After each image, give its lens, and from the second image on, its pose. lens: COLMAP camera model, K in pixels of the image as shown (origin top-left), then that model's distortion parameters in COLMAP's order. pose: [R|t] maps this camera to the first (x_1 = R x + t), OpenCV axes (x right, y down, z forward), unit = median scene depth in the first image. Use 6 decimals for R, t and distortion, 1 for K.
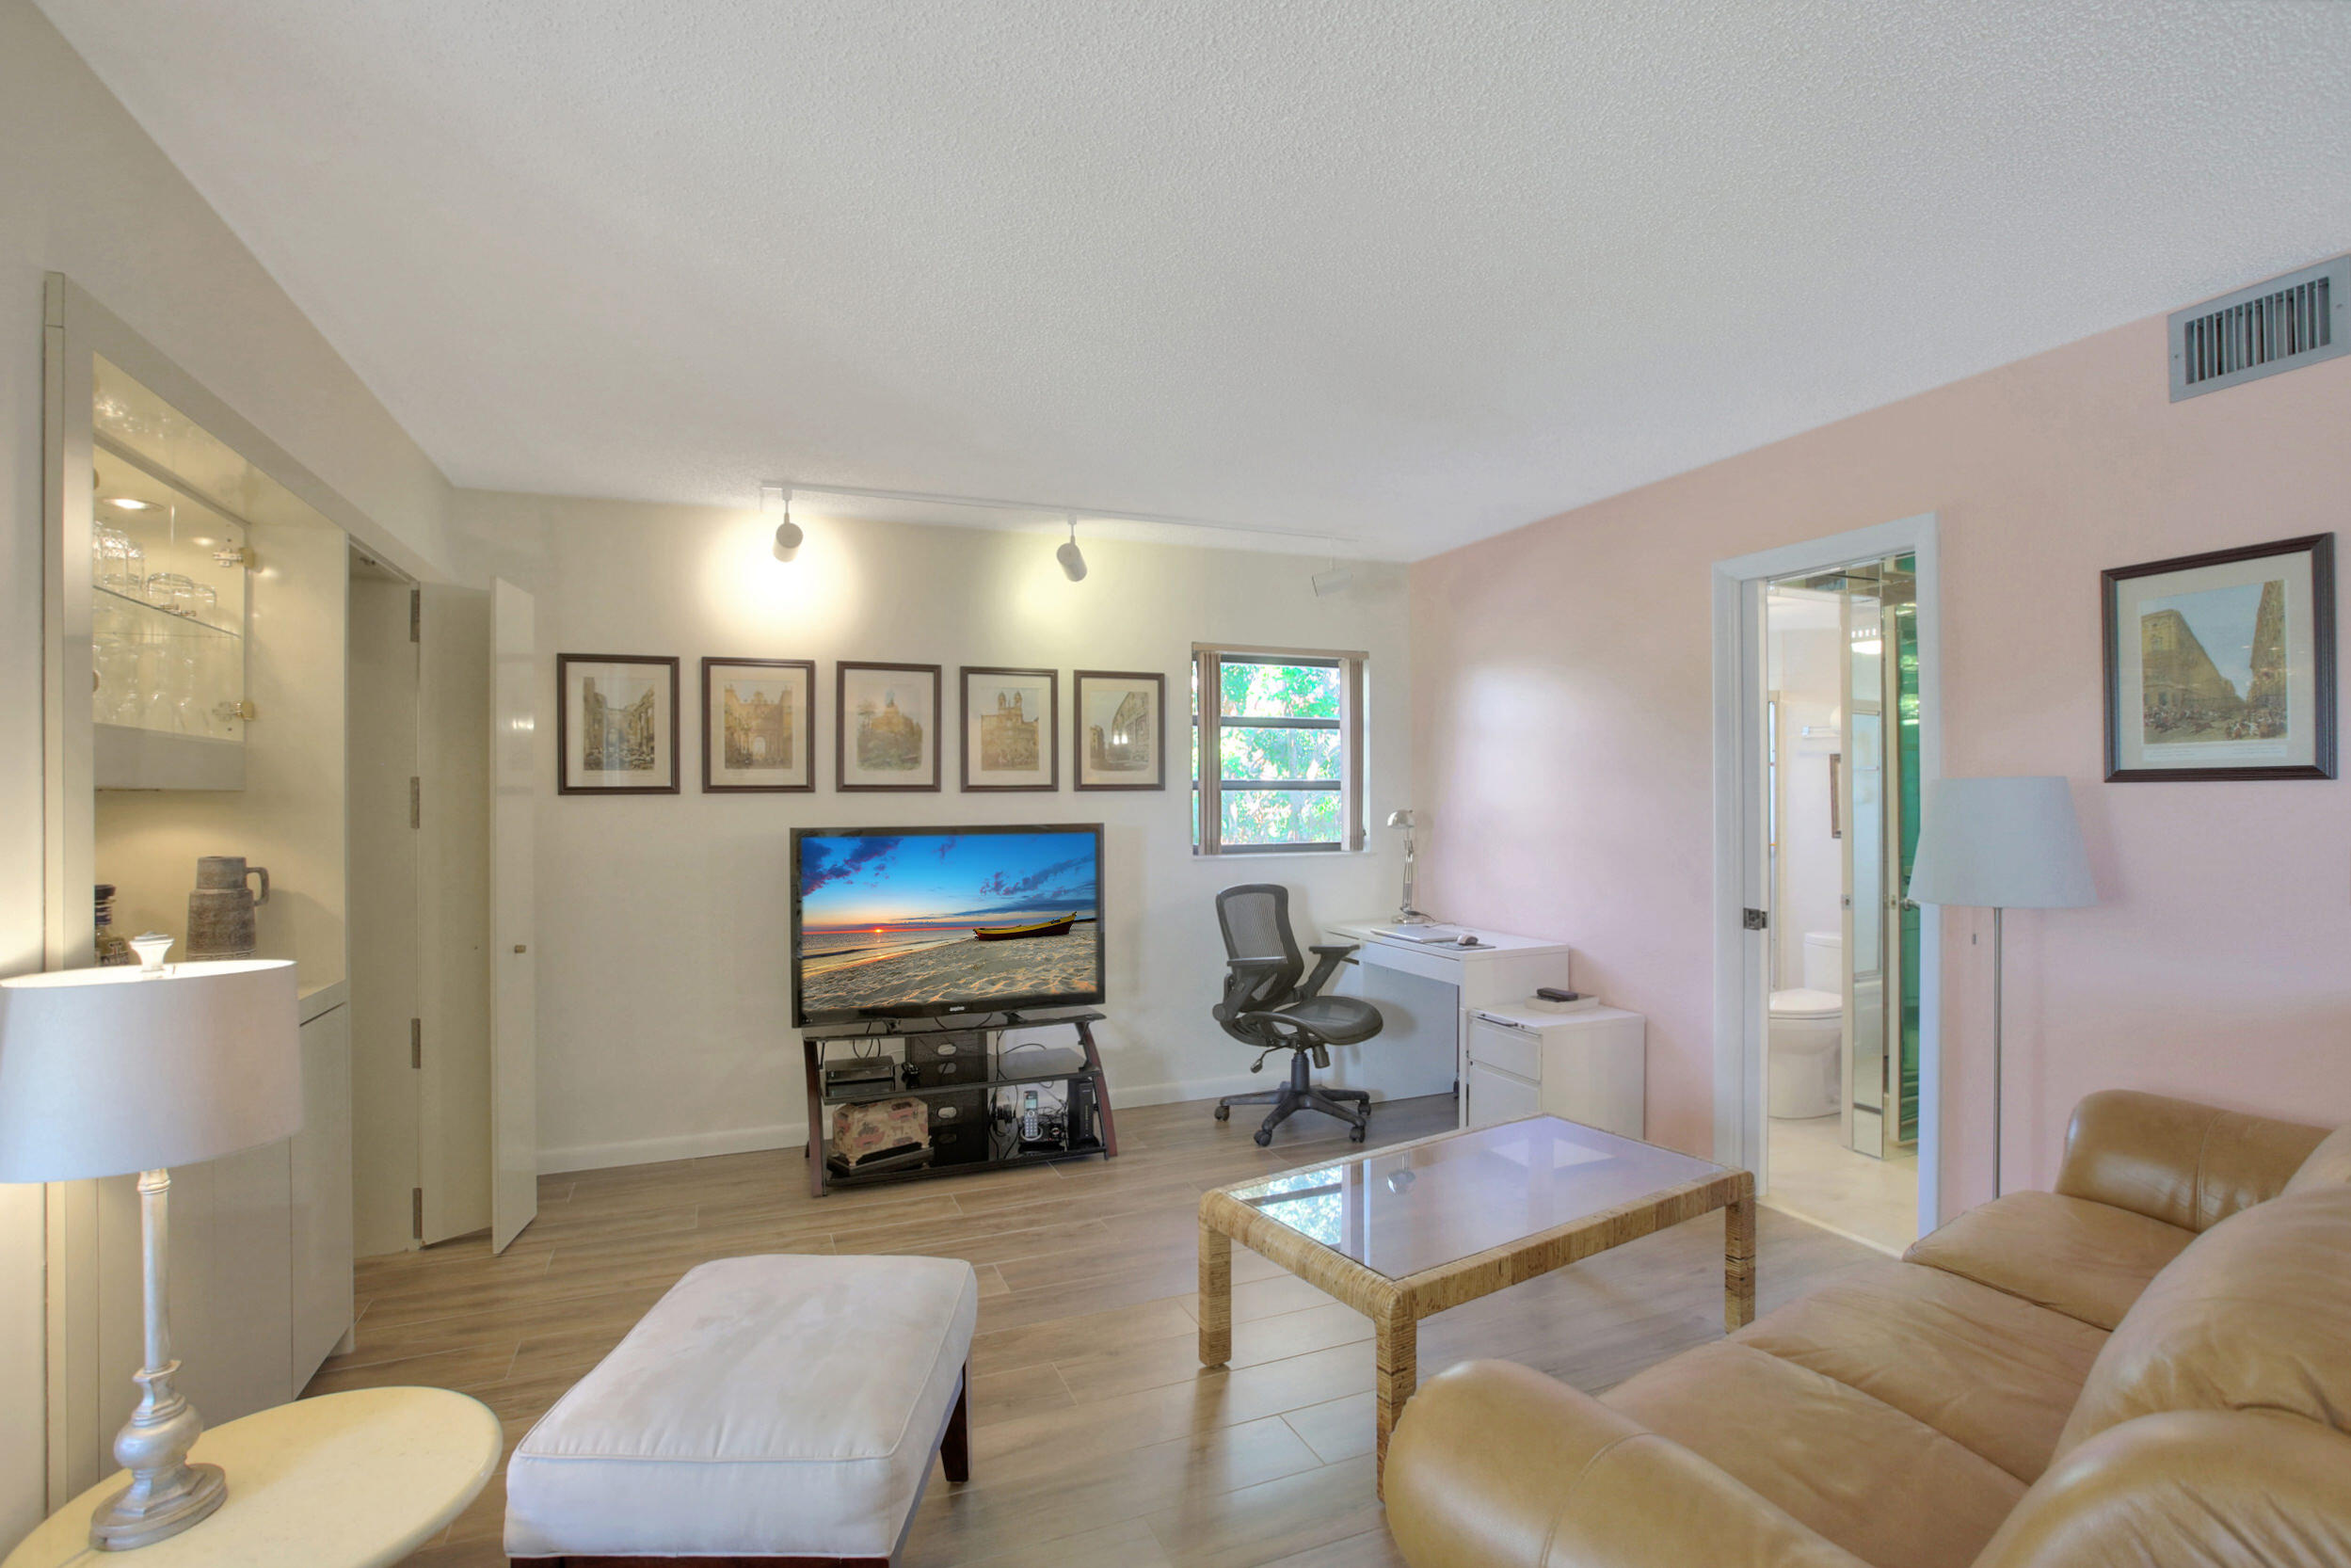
lens RADIAL K [[1113.7, 0, 1150.0], [0, 1113.7, 789.3], [0, 0, 1]] dist [-0.069590, 0.029098]
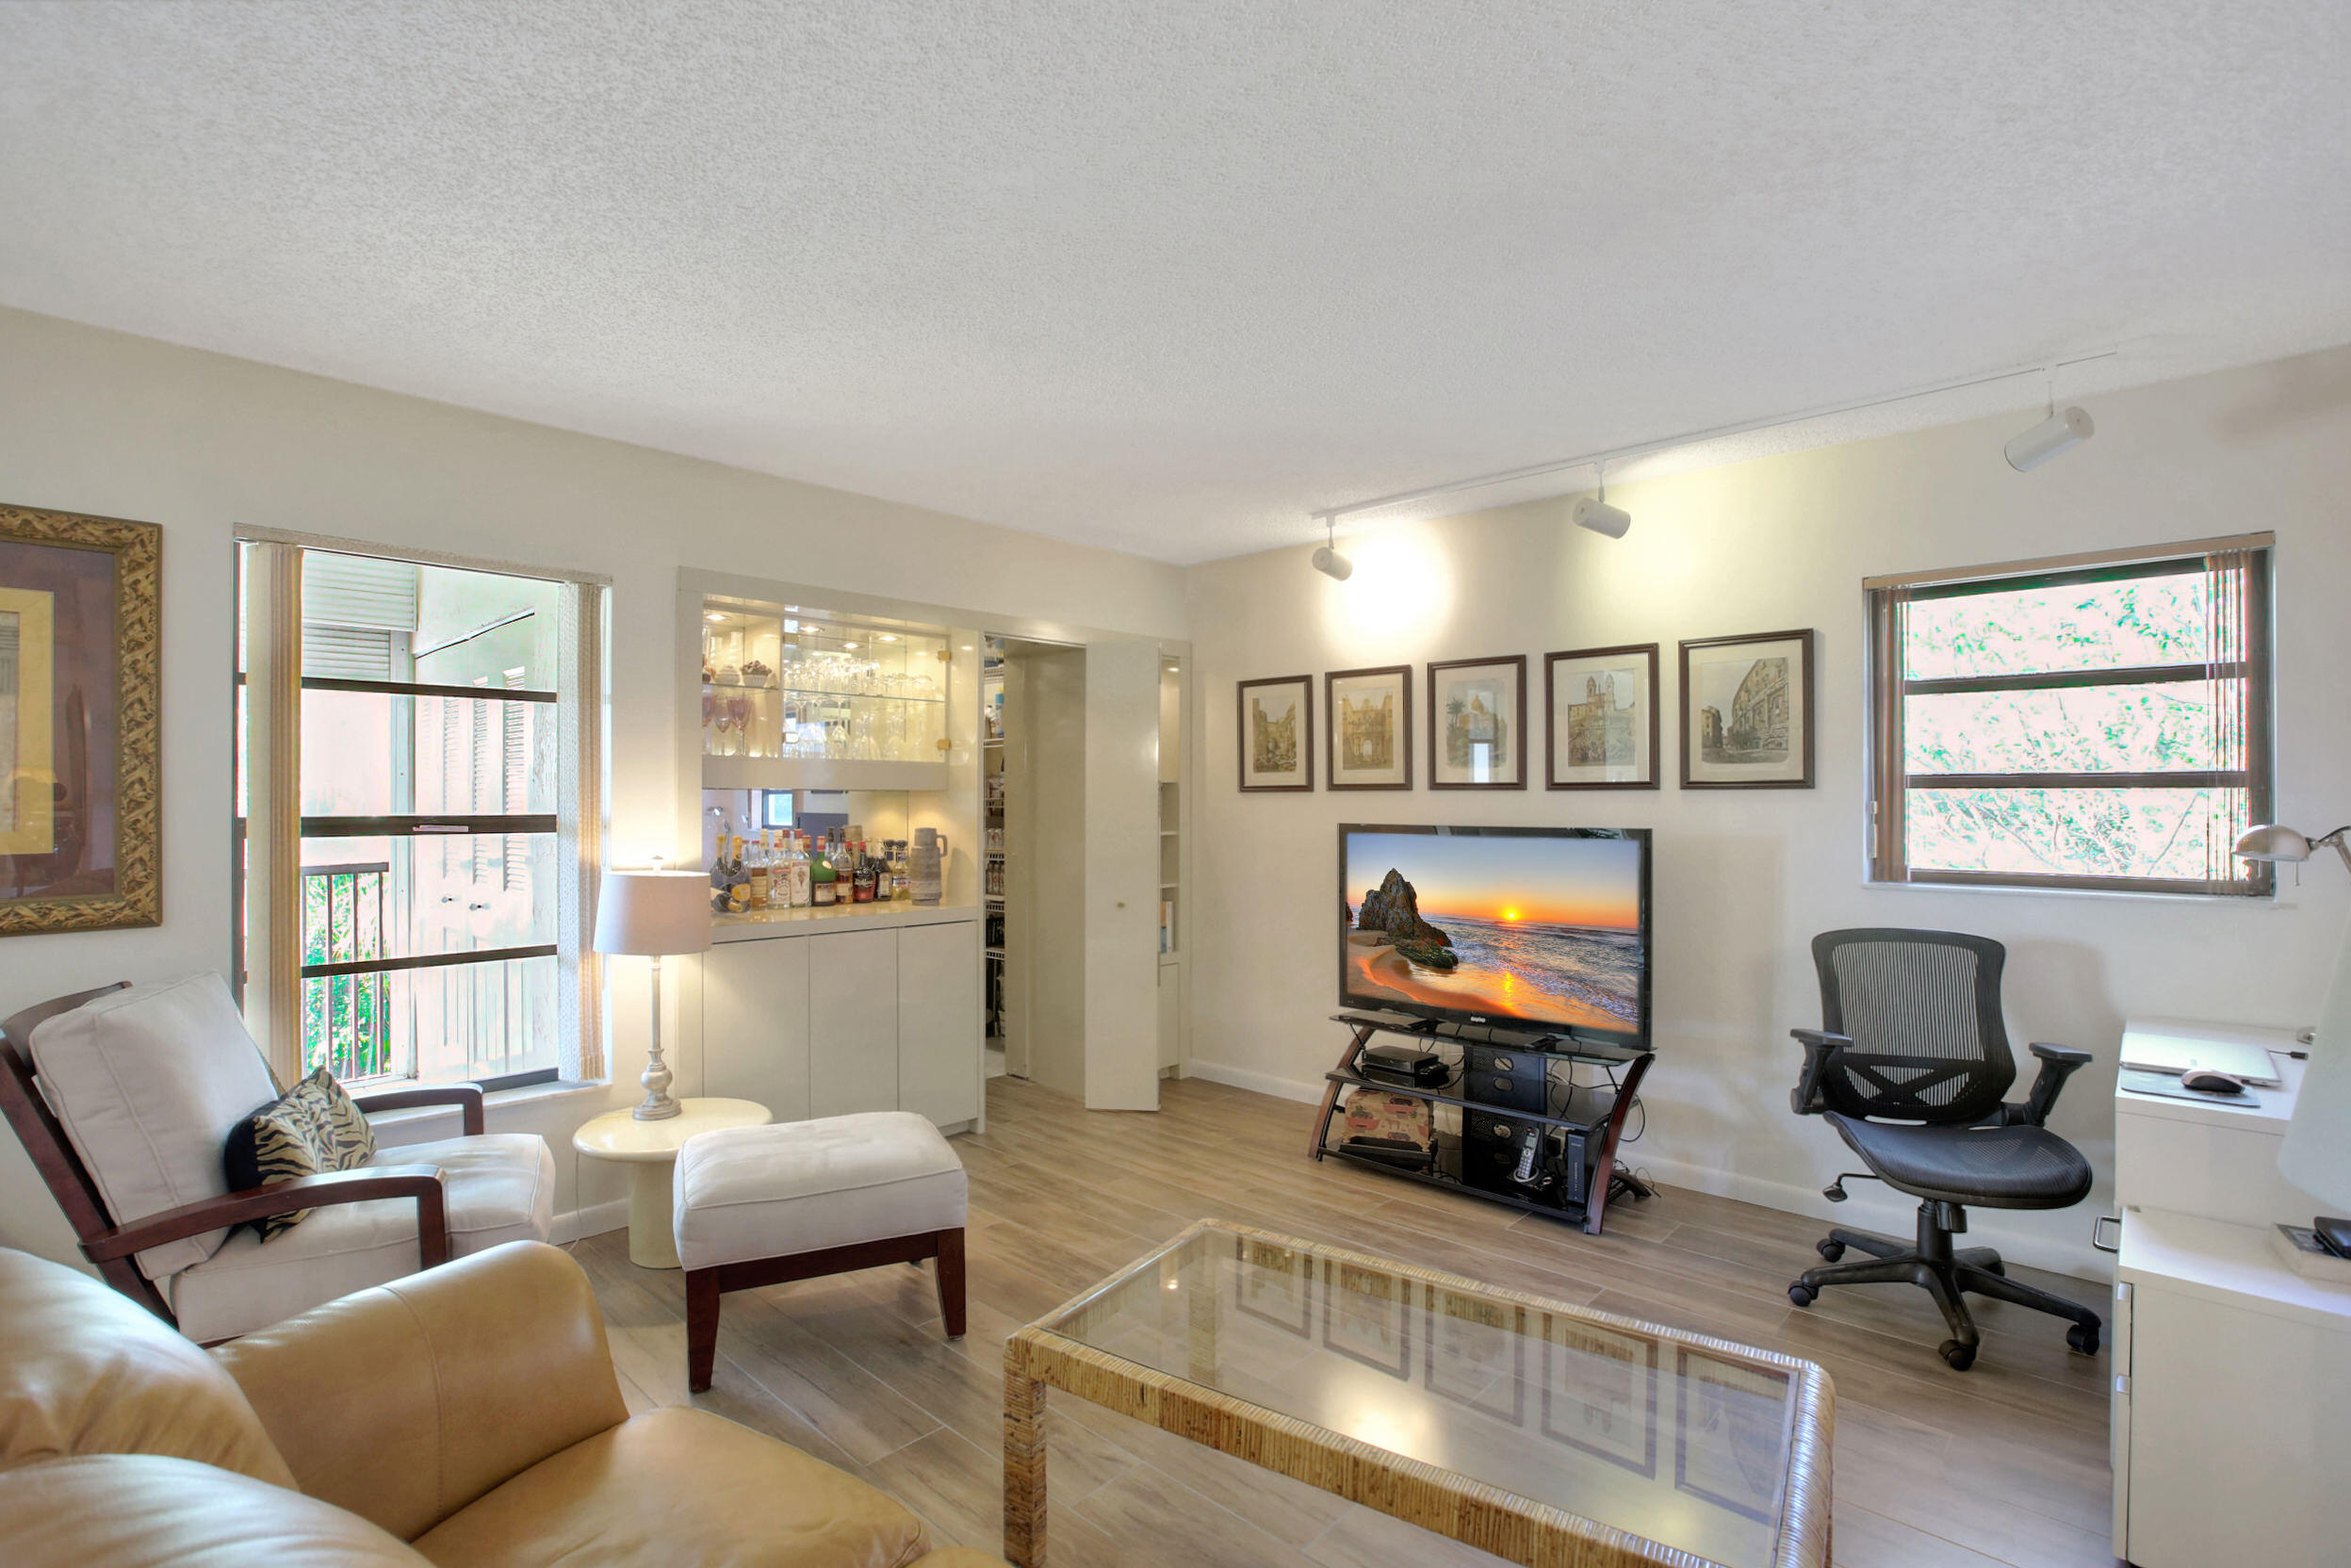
lens RADIAL K [[1095.3, 0, 1165.1], [0, 1095.3, 777.5], [0, 0, 1]] dist [-0.034573, 0.016706]
pose [[0.421482, -0.007629, -0.906805, 0.527677], [0.003308, 0.999971, -0.006875, -0.002909], [0.906831, -0.000102, 0.421495, 0.343235]]
